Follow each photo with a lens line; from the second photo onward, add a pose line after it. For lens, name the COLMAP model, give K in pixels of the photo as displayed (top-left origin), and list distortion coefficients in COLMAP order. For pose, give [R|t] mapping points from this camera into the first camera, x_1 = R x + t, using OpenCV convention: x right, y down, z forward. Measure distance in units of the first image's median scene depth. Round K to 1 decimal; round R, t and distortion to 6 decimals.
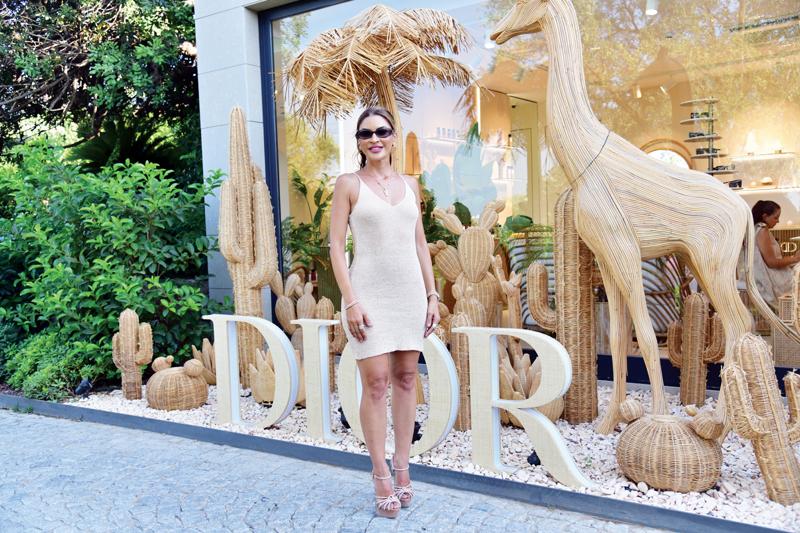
lens RADIAL K [[762.0, 0, 400.0], [0, 762.0, 266.5], [0, 0, 1]] dist [0.008000, 0.142440]
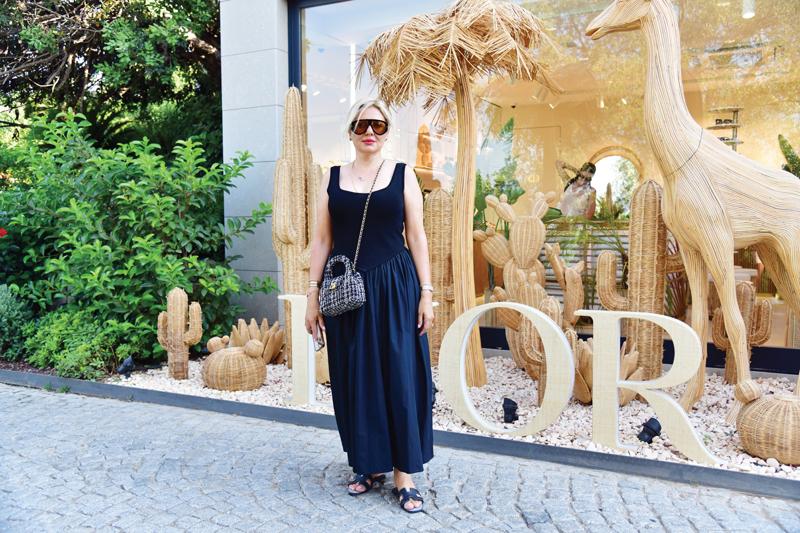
lens RADIAL K [[691.7, 0, 416.2], [0, 691.7, 267.2], [0, 0, 1]] dist [-0.014256, 0.067586]
pose [[0.988055, 0.022781, 0.152406, -0.204617], [-0.025047, 0.999602, 0.012966, 0.010945], [-0.152050, -0.016629, 0.988233, 0.082948]]
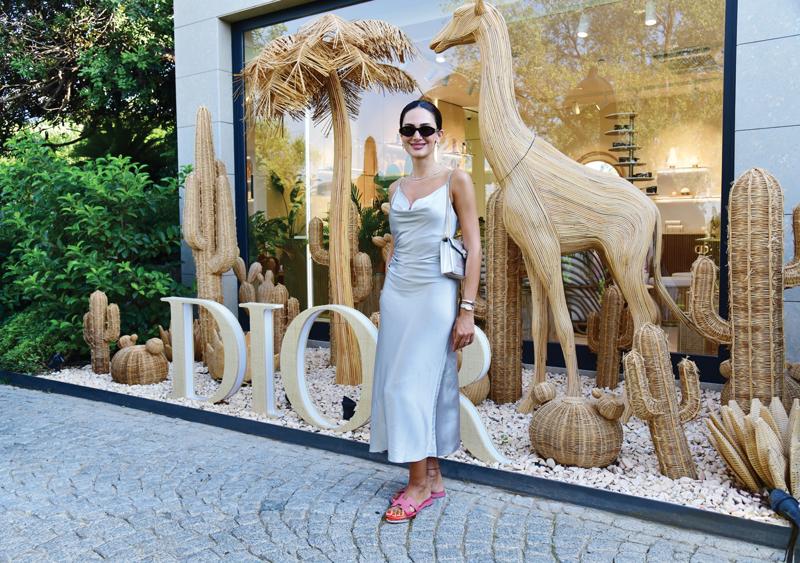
lens RADIAL K [[674.3, 0, 397.9], [0, 674.3, 264.5], [0, 0, 1]] dist [-0.036746, 0.098431]
pose [[0.999175, 0.022751, 0.033642, 0.039498], [-0.022917, 0.999727, 0.004561, 0.005035], [-0.033529, -0.005328, 0.999424, 0.037729]]
